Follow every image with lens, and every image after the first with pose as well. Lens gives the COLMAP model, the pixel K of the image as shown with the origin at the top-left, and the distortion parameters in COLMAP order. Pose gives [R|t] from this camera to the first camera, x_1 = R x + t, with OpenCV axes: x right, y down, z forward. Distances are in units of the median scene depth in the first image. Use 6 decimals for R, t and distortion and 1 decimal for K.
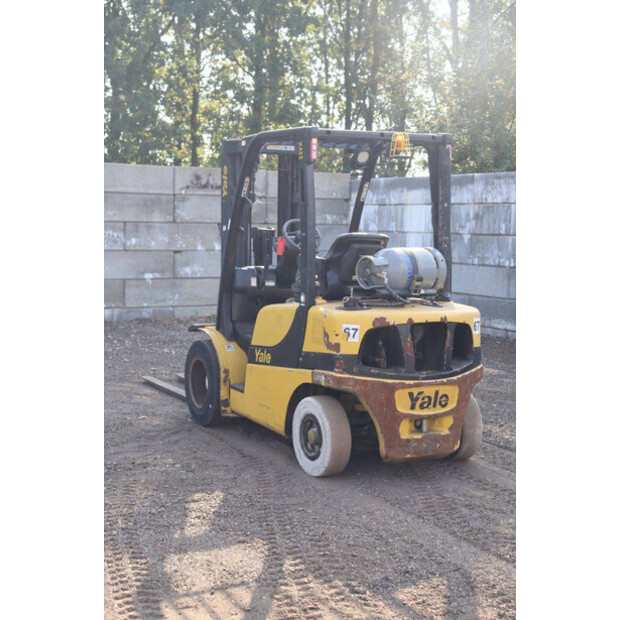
lens RADIAL K [[1004.0, 0, 310.6], [0, 1004.0, 312.3], [0, 0, 1]] dist [0.141447, 0.000000]
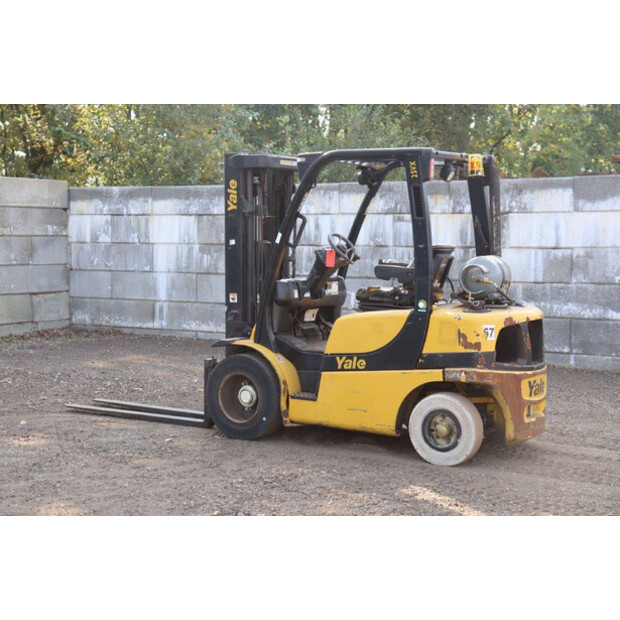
lens RADIAL K [[1089.7, 0, 308.9], [0, 1089.7, 311.3], [0, 0, 1]] dist [0.224675, 0.000000]
pose [[0.870737, -0.048242, 0.489378, -0.661602], [0.055827, 0.998440, -0.000907, -0.011966], [-0.488570, 0.028110, 0.872072, 0.024807]]
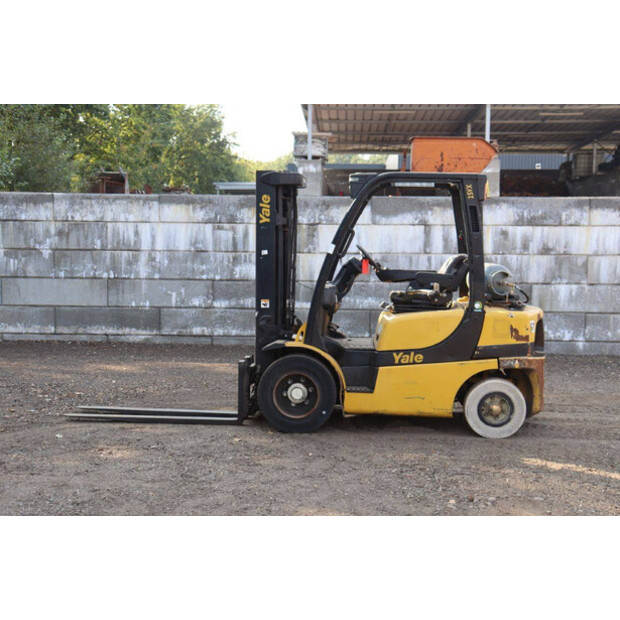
lens RADIAL K [[905.0, 0, 311.1], [0, 905.0, 309.6], [0, 0, 1]] dist [0.102616, 0.000000]
pose [[0.541999, -0.078917, 0.836665, -1.050998], [0.077671, 0.996024, 0.043632, -0.072835], [-0.836782, 0.041336, 0.545974, 0.514405]]
